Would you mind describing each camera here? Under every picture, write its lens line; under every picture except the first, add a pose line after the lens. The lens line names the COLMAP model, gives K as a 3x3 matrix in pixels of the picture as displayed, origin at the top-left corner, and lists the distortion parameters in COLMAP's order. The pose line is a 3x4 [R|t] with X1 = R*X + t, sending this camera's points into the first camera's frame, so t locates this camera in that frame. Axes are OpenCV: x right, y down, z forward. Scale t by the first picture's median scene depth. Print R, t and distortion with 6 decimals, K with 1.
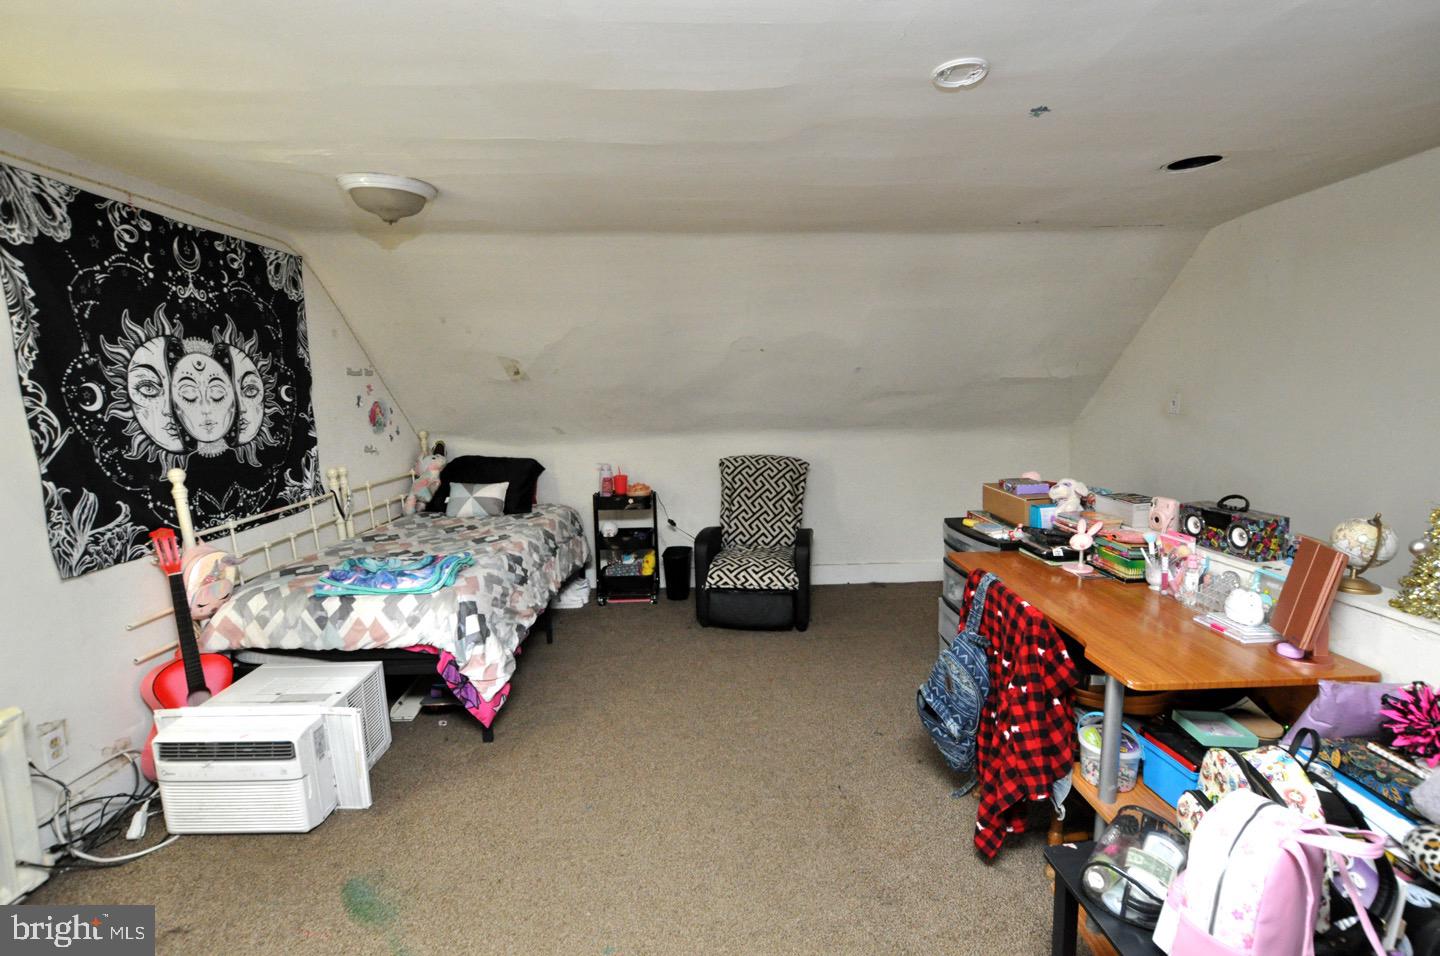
lens RADIAL K [[637.2, 0, 720.0], [0, 637.2, 478.0], [0, 0, 1]] dist [-0.020084, 0.000183]
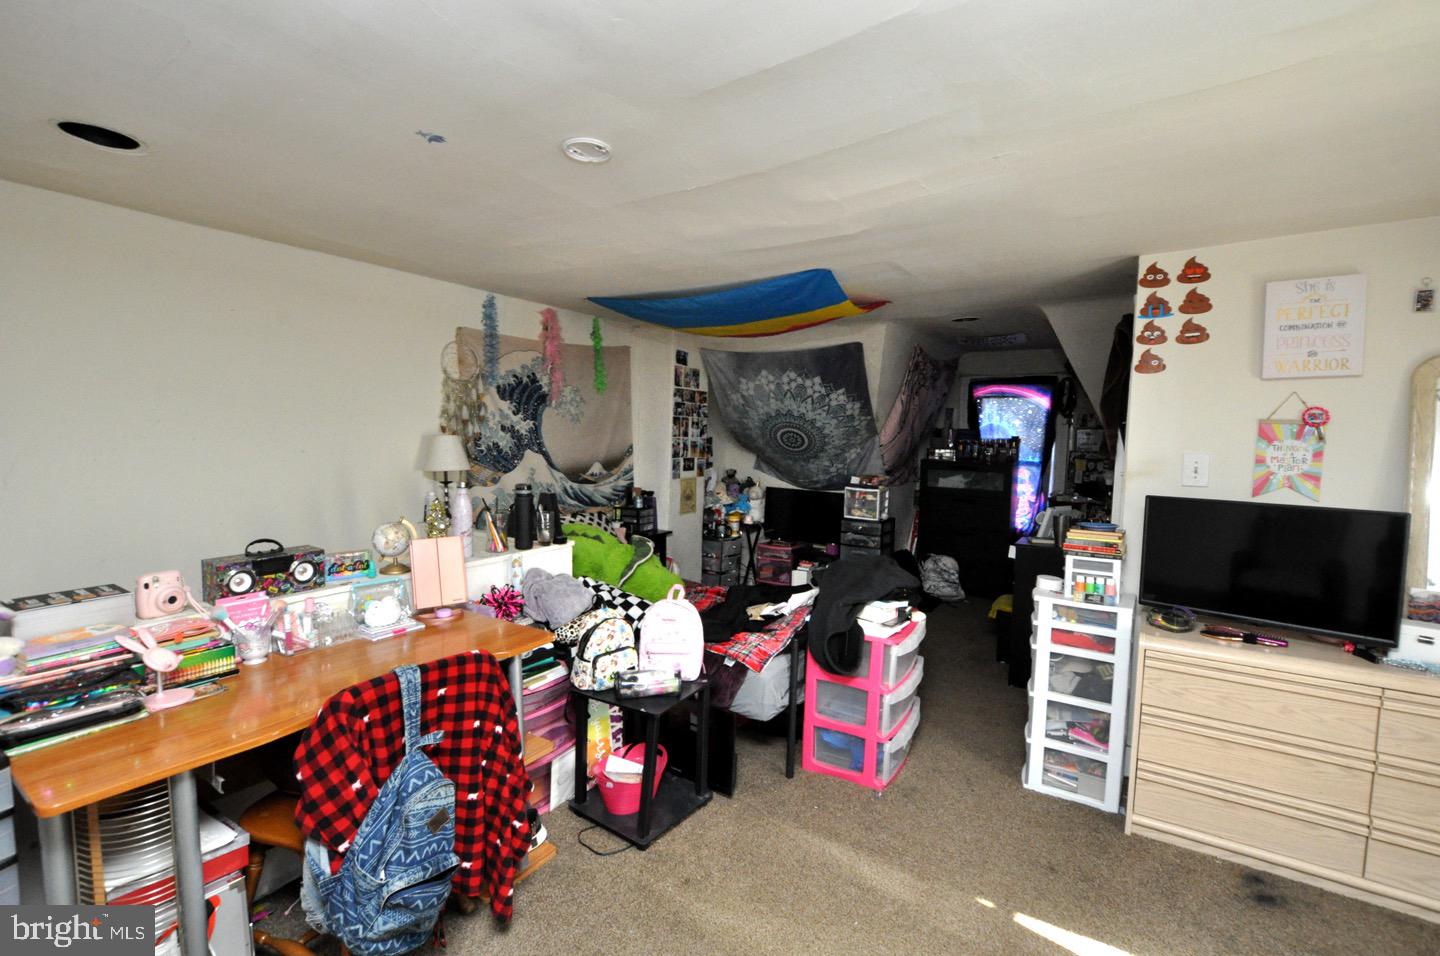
lens RADIAL K [[636.6, 0, 720.0], [0, 636.6, 478.0], [0, 0, 1]] dist [-0.023782, 0.000065]
pose [[-0.830750, -0.032723, 0.555684, -0.264155], [0.078836, 0.981291, 0.175647, -0.146569], [-0.551035, 0.189727, -0.812628, 1.088386]]
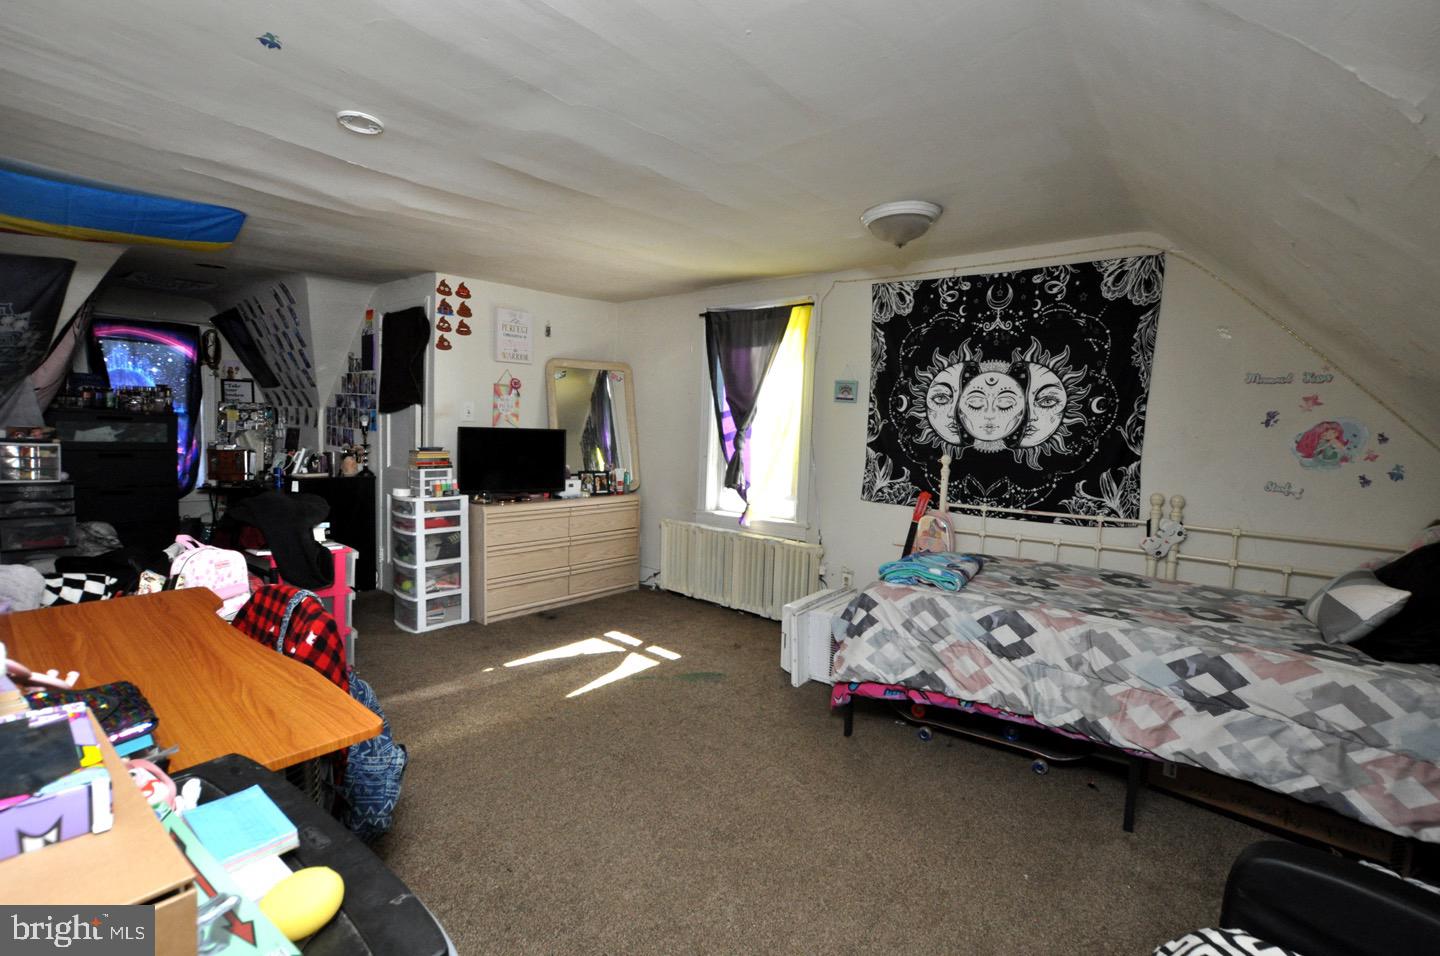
lens RADIAL K [[676.3, 0, 720.0], [0, 676.3, 478.0], [0, 0, 1]] dist [-0.002018, -0.000490]
pose [[-0.631468, 0.053629, -0.773545, 0.622902], [-0.134034, 0.975039, 0.177015, -0.160125], [0.763729, 0.215461, -0.608518, 1.495197]]
